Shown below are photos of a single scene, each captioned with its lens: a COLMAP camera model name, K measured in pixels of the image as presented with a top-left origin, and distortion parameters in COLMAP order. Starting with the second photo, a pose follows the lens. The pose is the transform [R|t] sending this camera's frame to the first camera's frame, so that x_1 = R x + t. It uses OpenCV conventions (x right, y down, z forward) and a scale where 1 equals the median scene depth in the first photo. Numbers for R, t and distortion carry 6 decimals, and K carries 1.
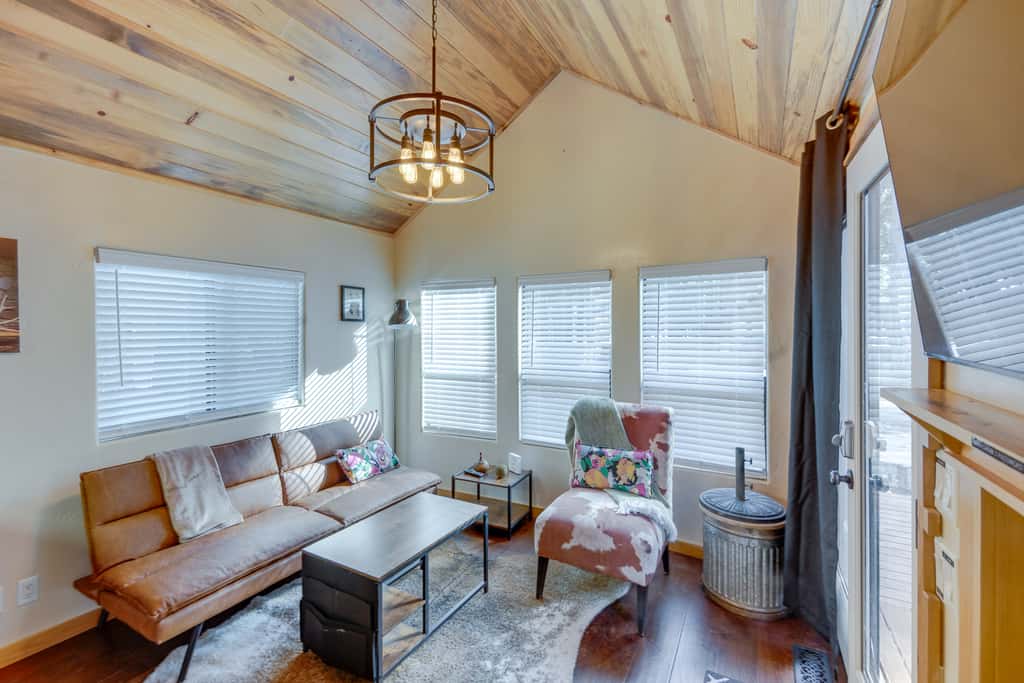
lens RADIAL K [[456.1, 0, 514.4], [0, 456.1, 334.7], [0, 0, 1]] dist [0.008282, -0.004251]
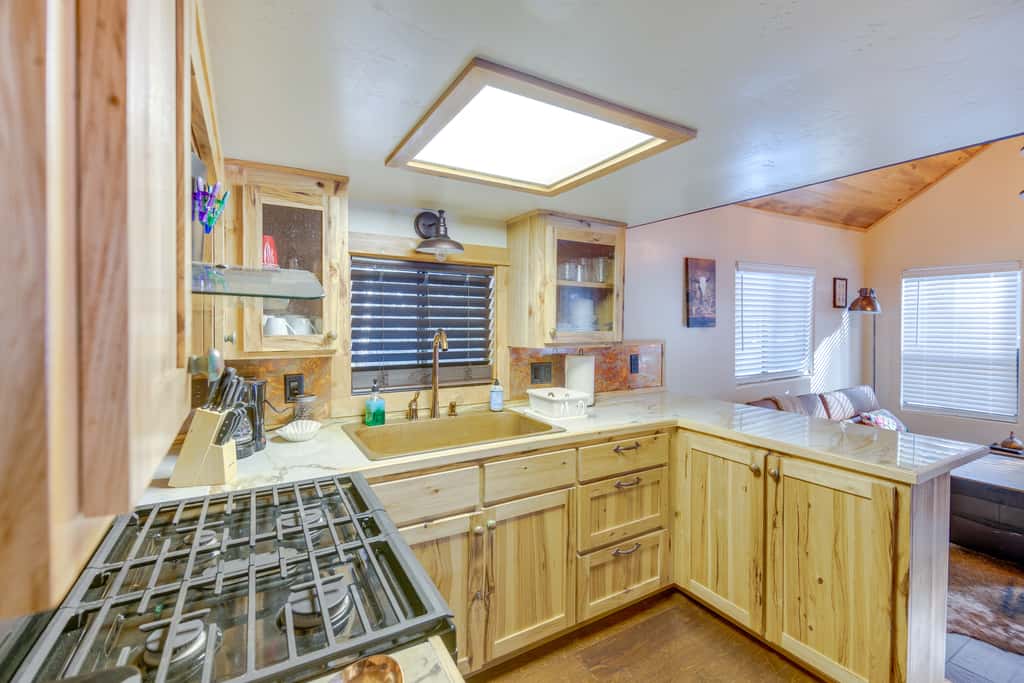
lens RADIAL K [[456.1, 0, 499.6], [0, 456.1, 330.1], [0, 0, 1]] dist [0.008282, -0.004251]
pose [[0.844150, 0.008928, -0.536033, -0.516121], [-0.003352, 0.999930, 0.011376, 0.020483], [0.536097, -0.007806, 0.844120, -0.514657]]
